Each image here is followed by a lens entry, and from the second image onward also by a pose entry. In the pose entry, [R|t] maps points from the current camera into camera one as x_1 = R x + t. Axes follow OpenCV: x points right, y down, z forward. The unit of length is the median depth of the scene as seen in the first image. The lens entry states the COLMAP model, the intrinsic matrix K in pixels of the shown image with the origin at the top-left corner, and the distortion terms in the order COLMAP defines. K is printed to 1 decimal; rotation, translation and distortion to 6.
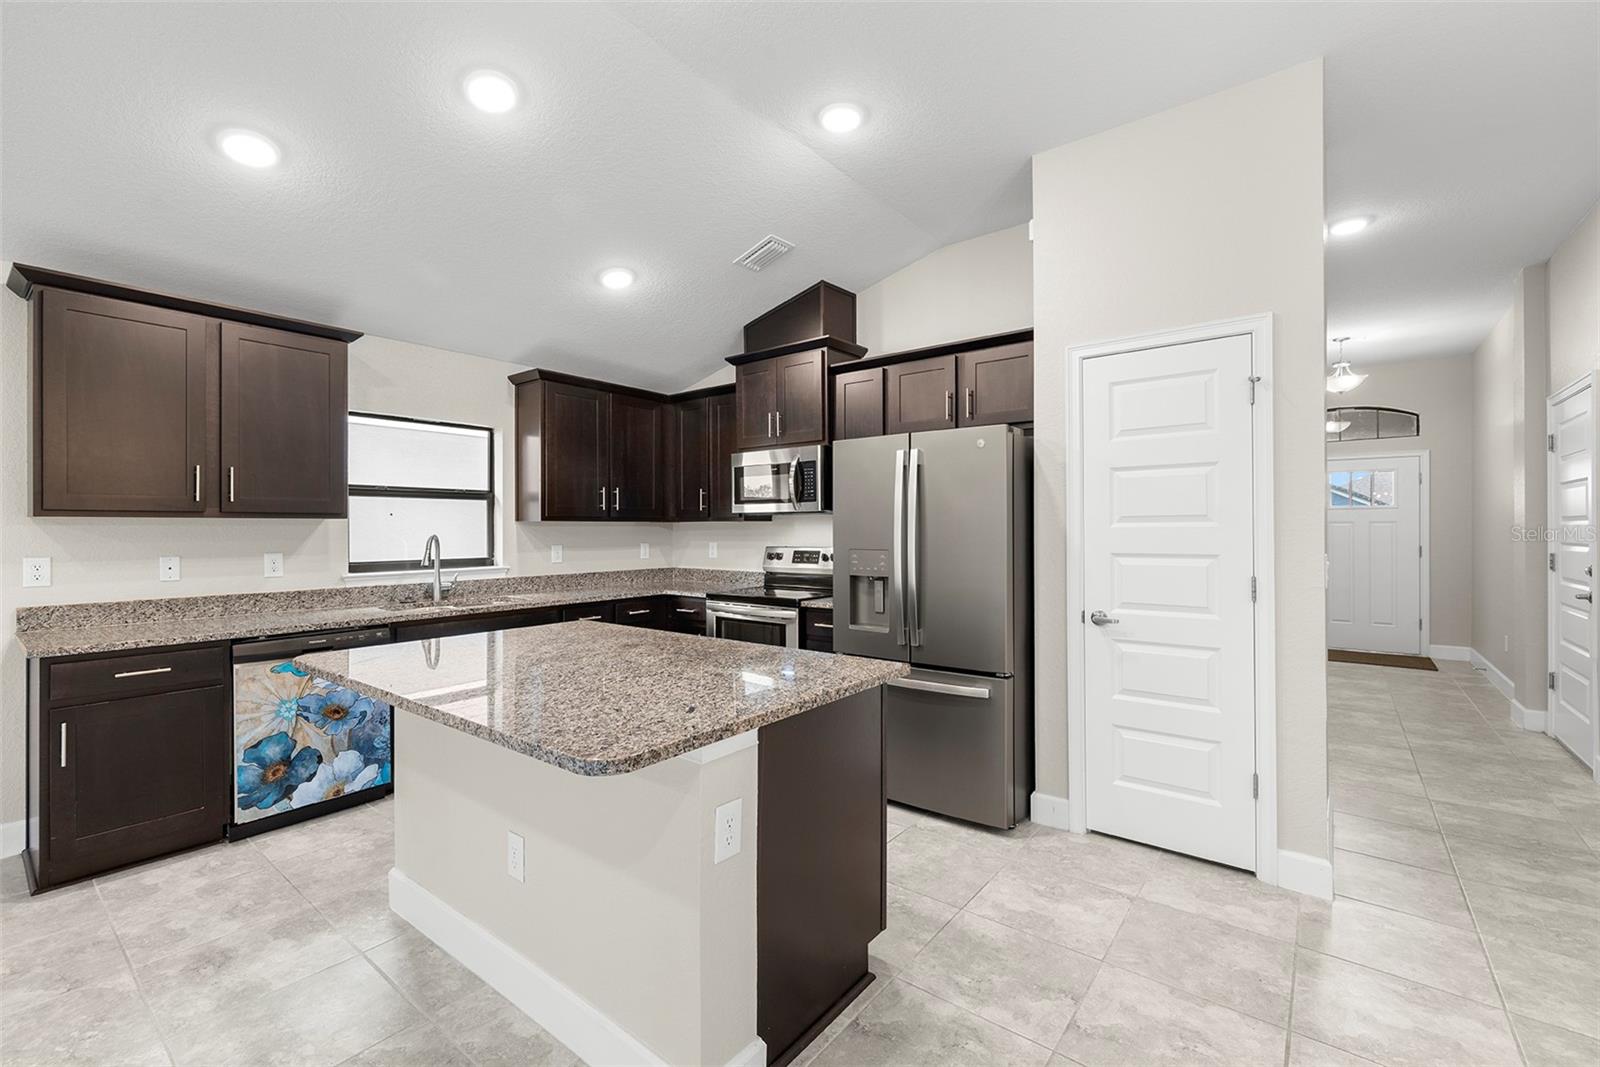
lens RADIAL K [[678.1, 0, 801.6], [0, 678.1, 524.2], [0, 0, 1]] dist [-0.002312, 0.000596]
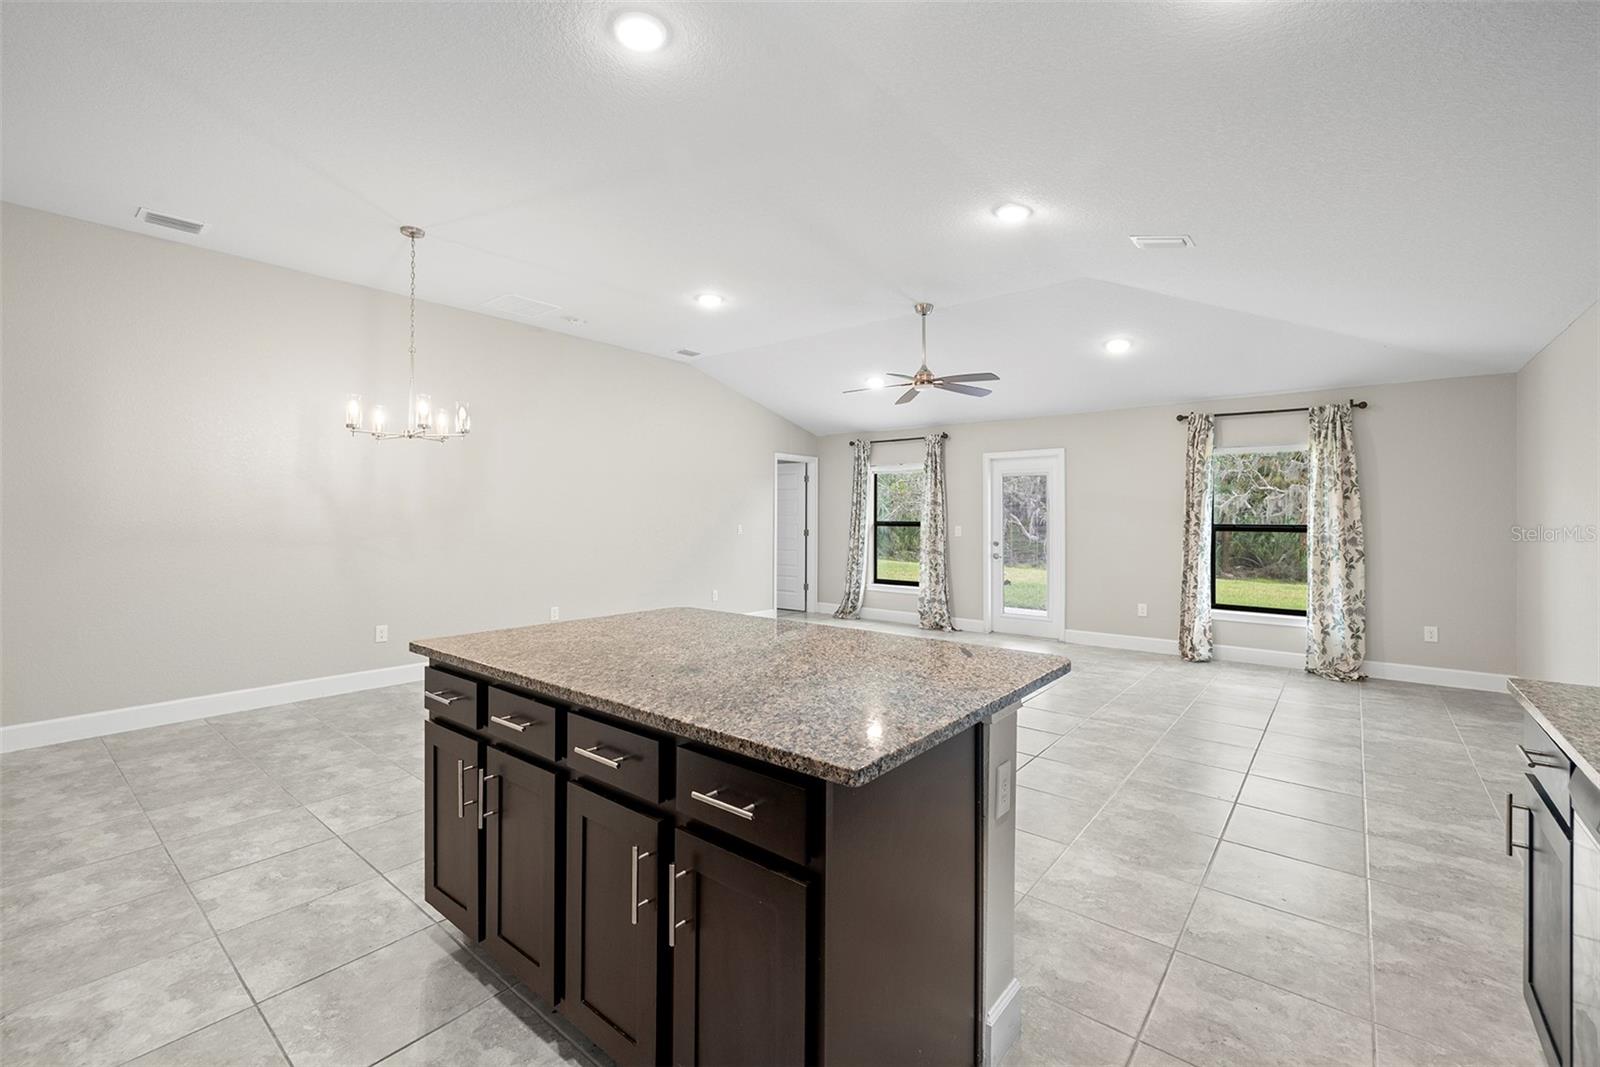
lens RADIAL K [[678.1, 0, 800.6], [0, 678.1, 513.5], [0, 0, 1]] dist [-0.002312, 0.000596]
pose [[-0.999858, -0.002780, 0.016595, -0.276835], [-0.002969, 0.999931, -0.011385, 0.013078], [-0.016562, -0.011432, -0.999797, 1.247860]]
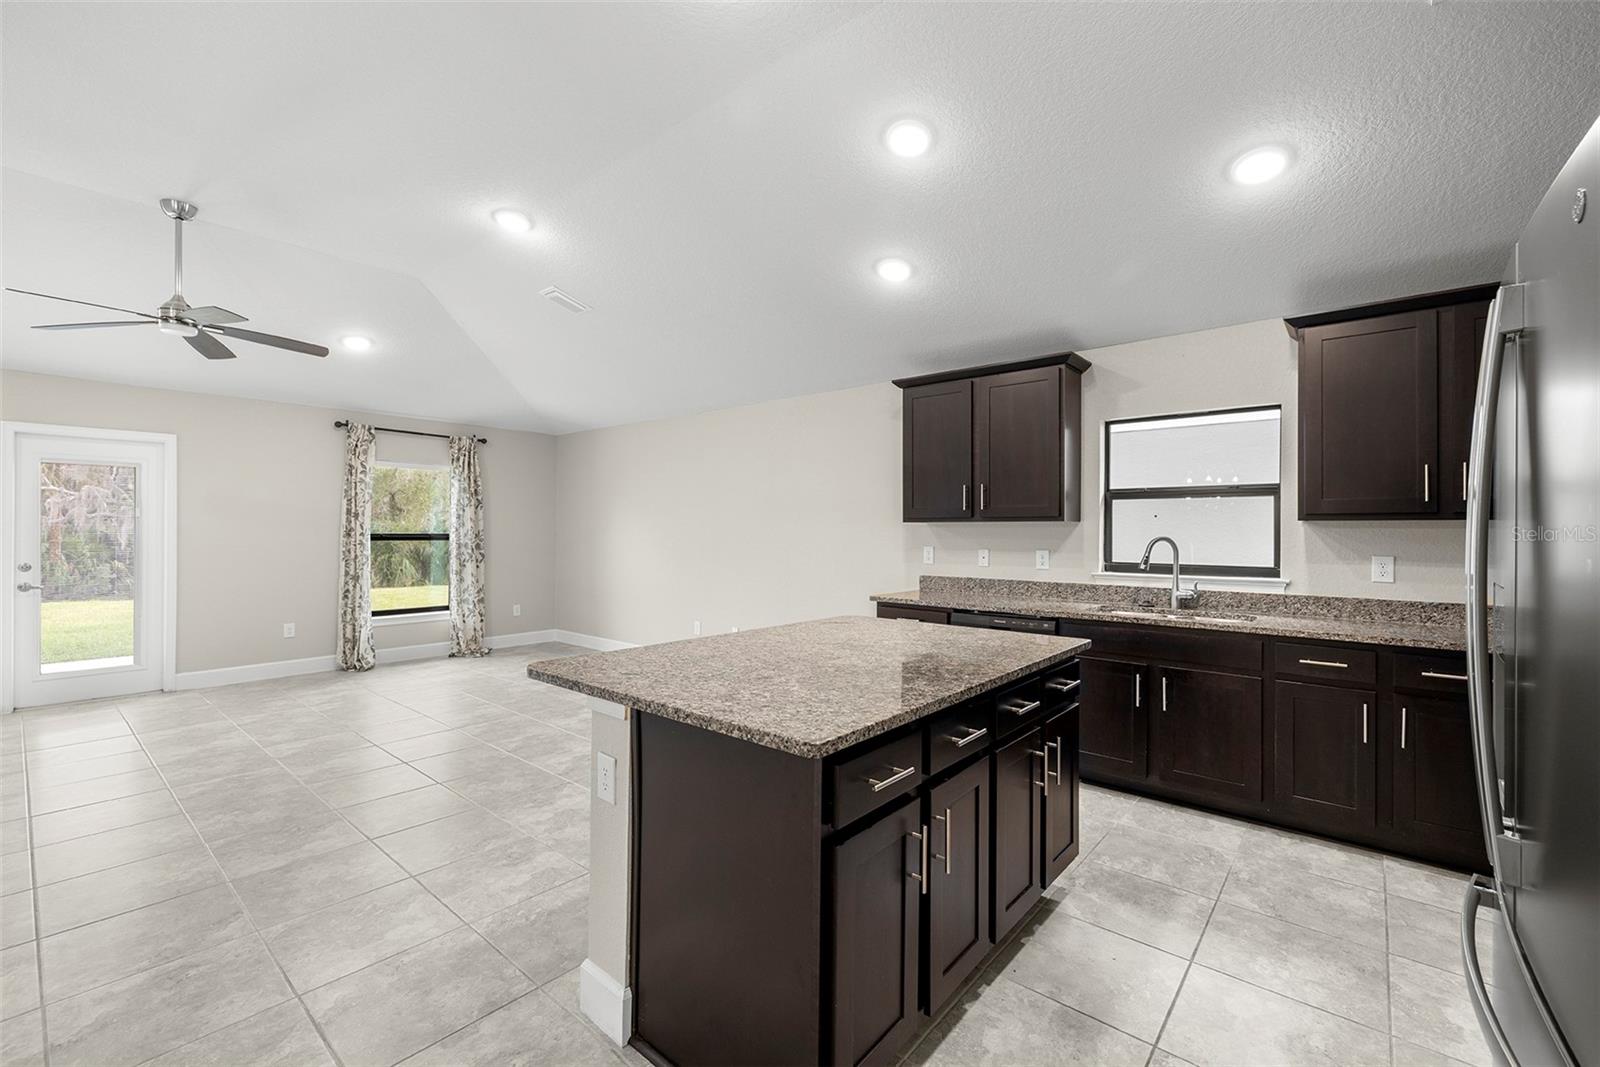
lens RADIAL K [[678.1, 0, 789.0], [0, 678.1, 527.3], [0, 0, 1]] dist [-0.002312, 0.000596]
pose [[-0.046455, -0.003865, -0.998913, 0.483294], [0.000085, 0.999992, -0.003873, 0.007021], [0.998920, -0.000265, -0.046454, 0.622016]]
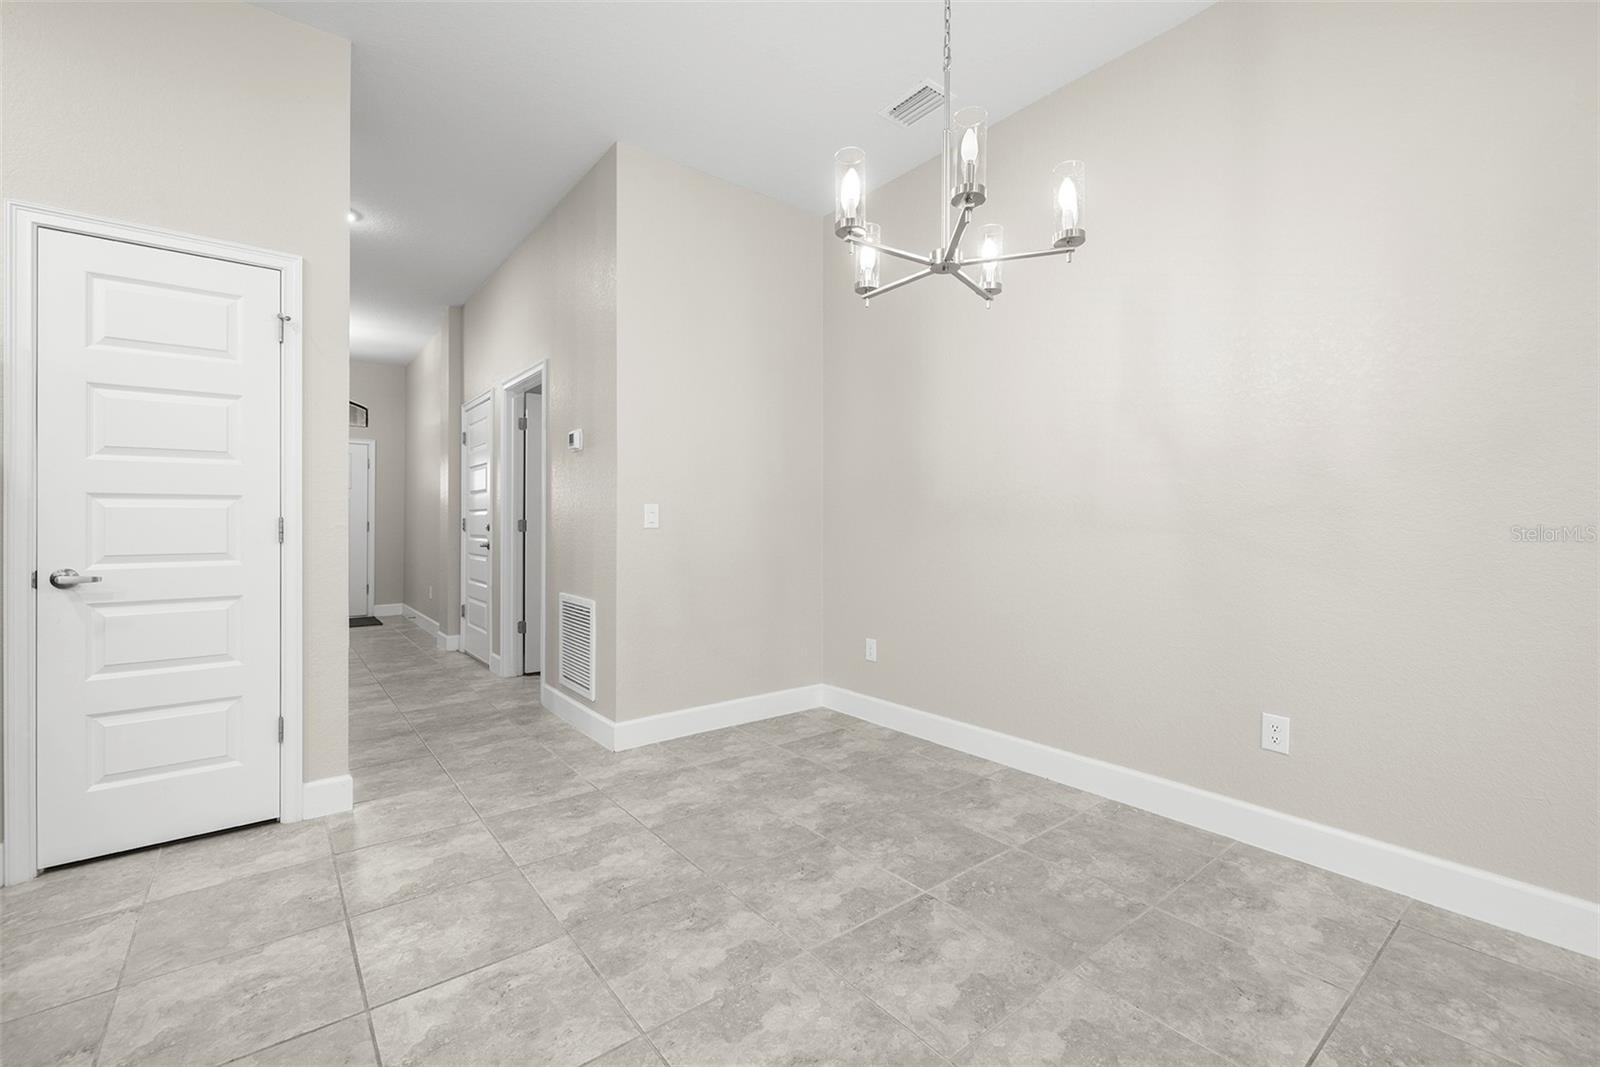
lens RADIAL K [[678.1, 0, 791.1], [0, 678.1, 519.3], [0, 0, 1]] dist [-0.002312, 0.000596]
pose [[0.237764, 0.008301, 0.971287, -0.085863], [-0.005105, 0.999960, -0.007297, 0.063471], [-0.971310, -0.003223, 0.237797, 0.033392]]
